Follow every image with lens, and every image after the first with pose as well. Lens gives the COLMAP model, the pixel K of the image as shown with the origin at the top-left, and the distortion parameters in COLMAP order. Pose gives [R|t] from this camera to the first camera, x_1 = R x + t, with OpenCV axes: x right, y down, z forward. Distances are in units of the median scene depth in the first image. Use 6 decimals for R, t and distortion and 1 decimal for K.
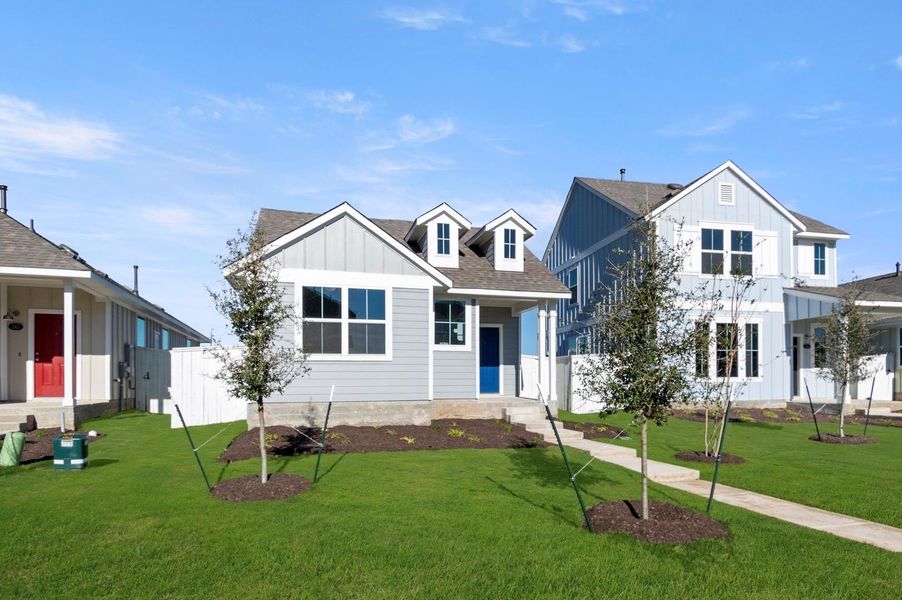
lens RADIAL K [[483.2, 0, 466.4], [0, 483.2, 323.8], [0, 0, 1]] dist [0.033872, -0.046677]
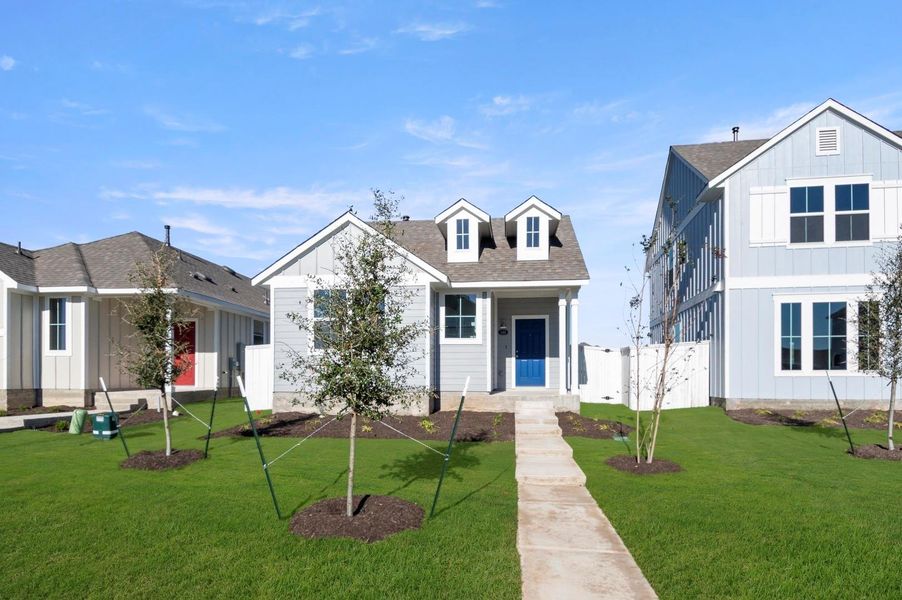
lens RADIAL K [[474.5, 0, 464.6], [0, 474.5, 323.7], [0, 0, 1]] dist [0.034263, -0.046981]
pose [[0.932819, -0.034861, -0.358655, 0.309934], [0.038850, 0.999237, 0.003919, 0.008771], [0.358245, -0.017590, 0.933462, 0.066443]]
